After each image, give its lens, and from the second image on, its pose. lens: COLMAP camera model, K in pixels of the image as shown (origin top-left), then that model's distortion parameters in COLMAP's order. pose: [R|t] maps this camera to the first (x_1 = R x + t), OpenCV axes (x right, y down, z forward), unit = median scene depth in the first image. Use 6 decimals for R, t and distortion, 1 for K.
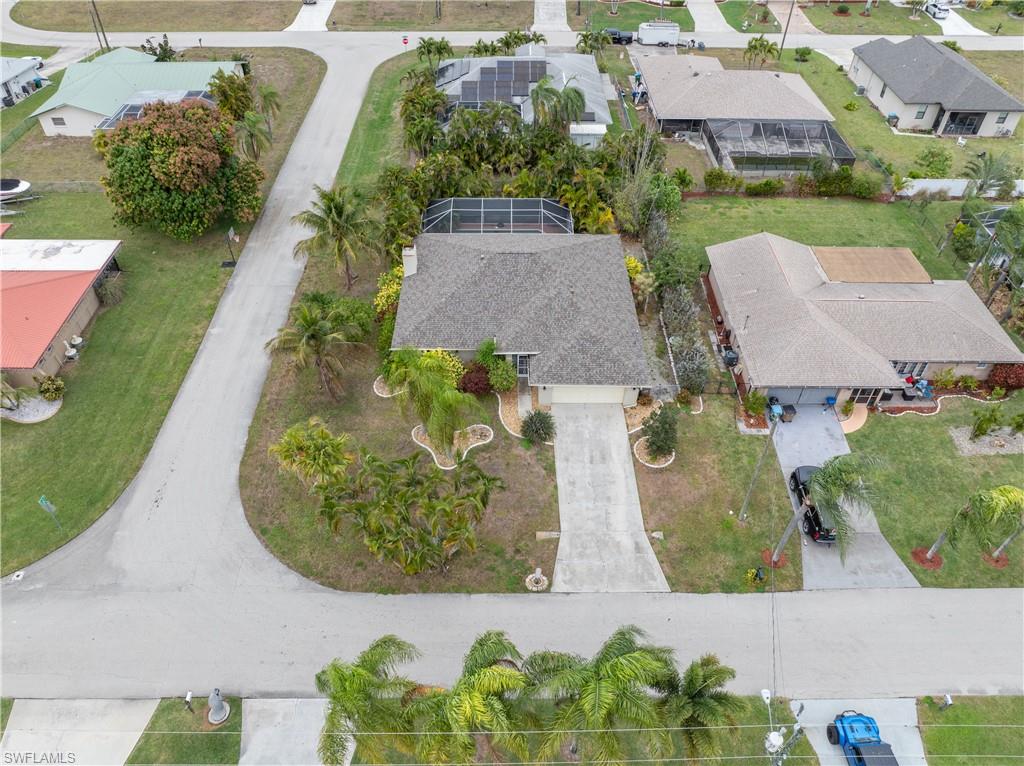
lens RADIAL K [[718.5, 0, 508.7], [0, 718.5, 385.7], [0, 0, 1]] dist [-0.032701, 0.005500]
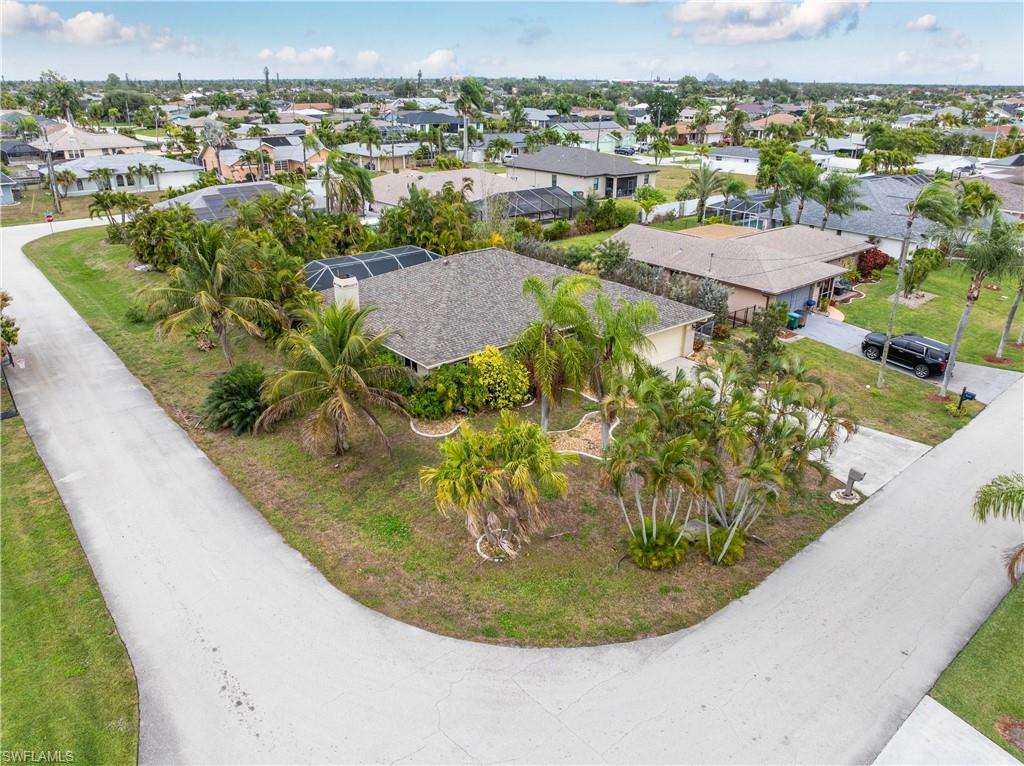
lens RADIAL K [[711.9, 0, 512.0], [0, 711.9, 383.0], [0, 0, 1]] dist [-0.030790, -0.000127]
pose [[0.767797, -0.256482, 0.587116, -0.459502], [0.445796, 0.872036, -0.202037, 0.122524], [-0.460168, 0.416857, 0.783885, 0.399148]]
